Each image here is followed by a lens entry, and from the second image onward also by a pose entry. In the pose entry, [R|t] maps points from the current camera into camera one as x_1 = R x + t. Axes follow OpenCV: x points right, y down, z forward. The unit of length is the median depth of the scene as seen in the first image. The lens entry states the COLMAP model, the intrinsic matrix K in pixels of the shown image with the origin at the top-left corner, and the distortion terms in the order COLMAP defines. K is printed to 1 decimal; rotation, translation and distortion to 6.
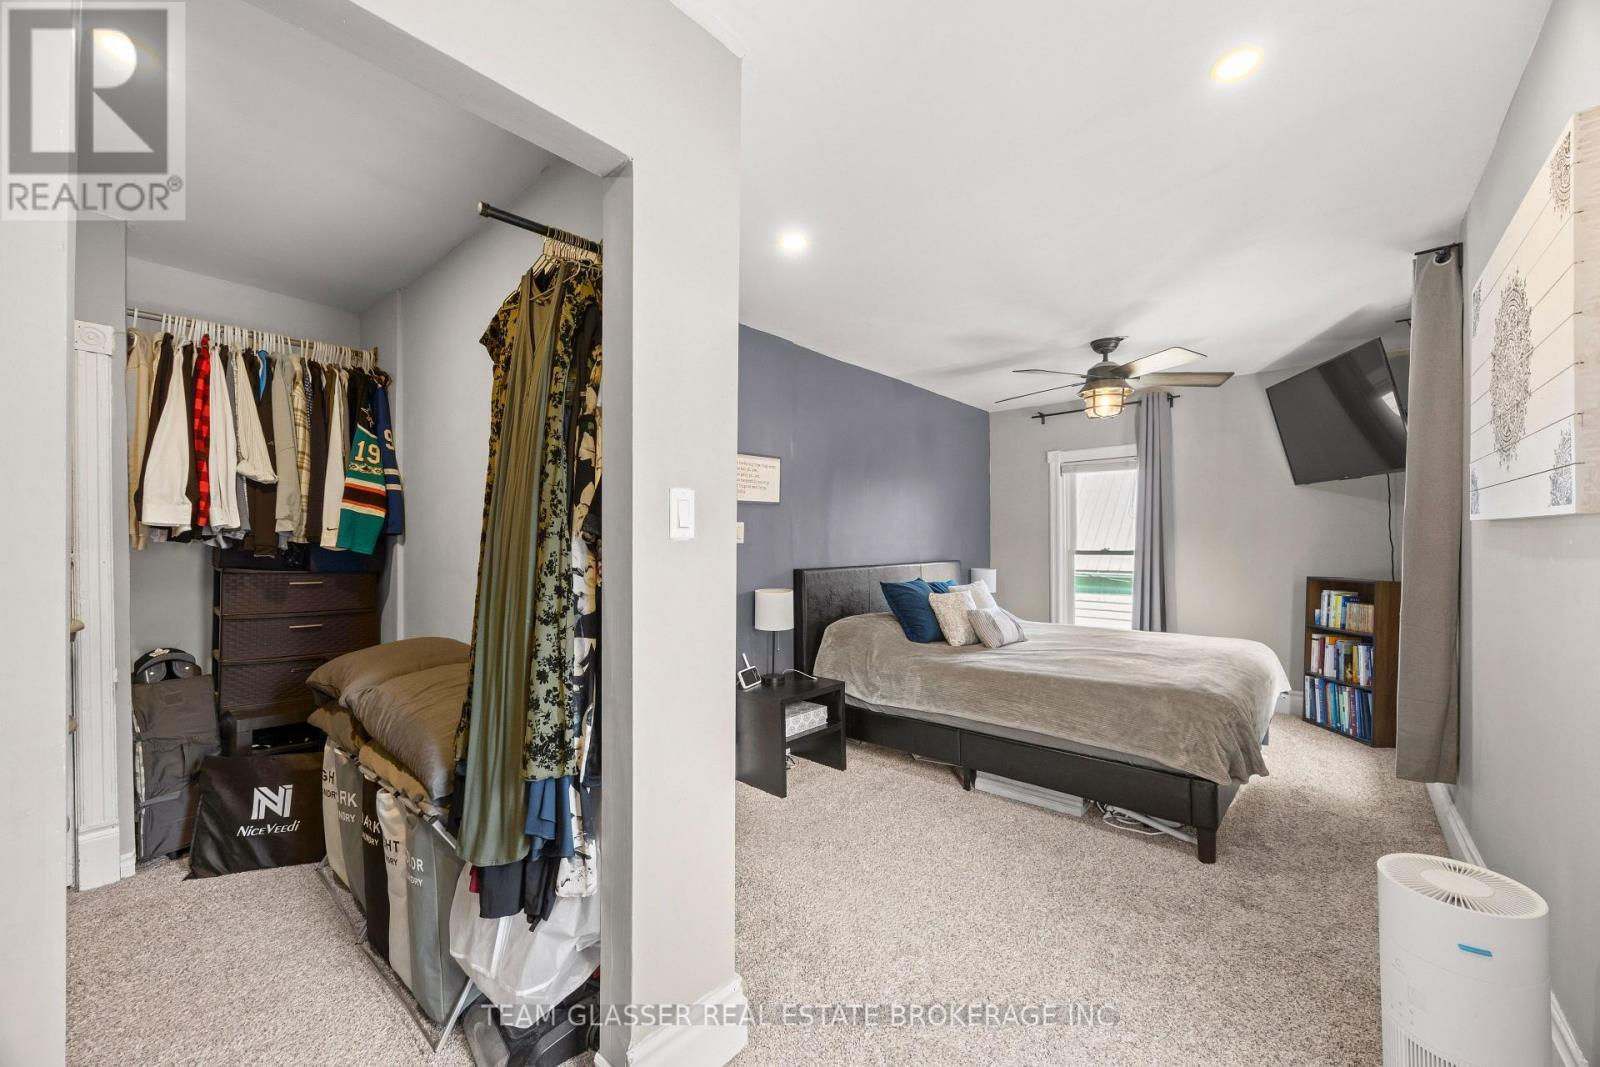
lens RADIAL K [[620.1, 0, 797.4], [0, 620.1, 540.2], [0, 0, 1]] dist [-0.000495, -0.000009]
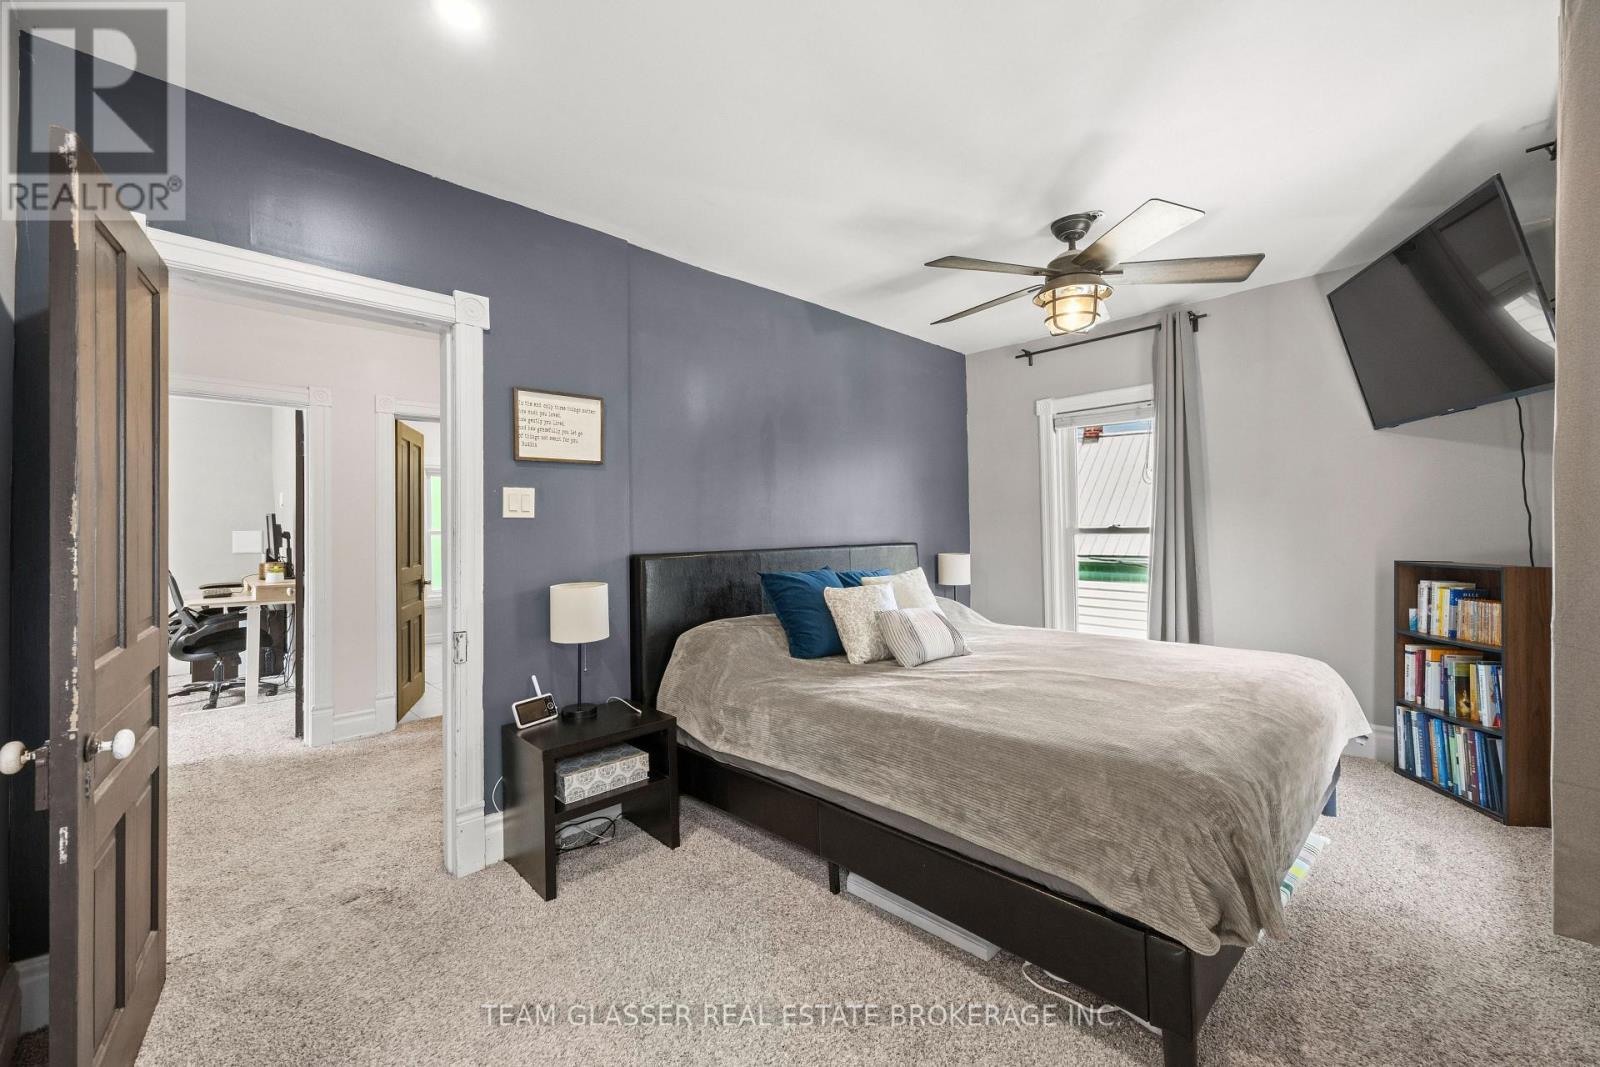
lens RADIAL K [[649.2, 0, 802.4], [0, 649.2, 517.0], [0, 0, 1]] dist [0.004613, 0.000107]
pose [[0.997467, -0.011423, -0.070206, 0.244717], [0.010189, 0.999788, -0.017918, 0.018495], [0.070396, 0.017157, 0.997372, 0.260817]]
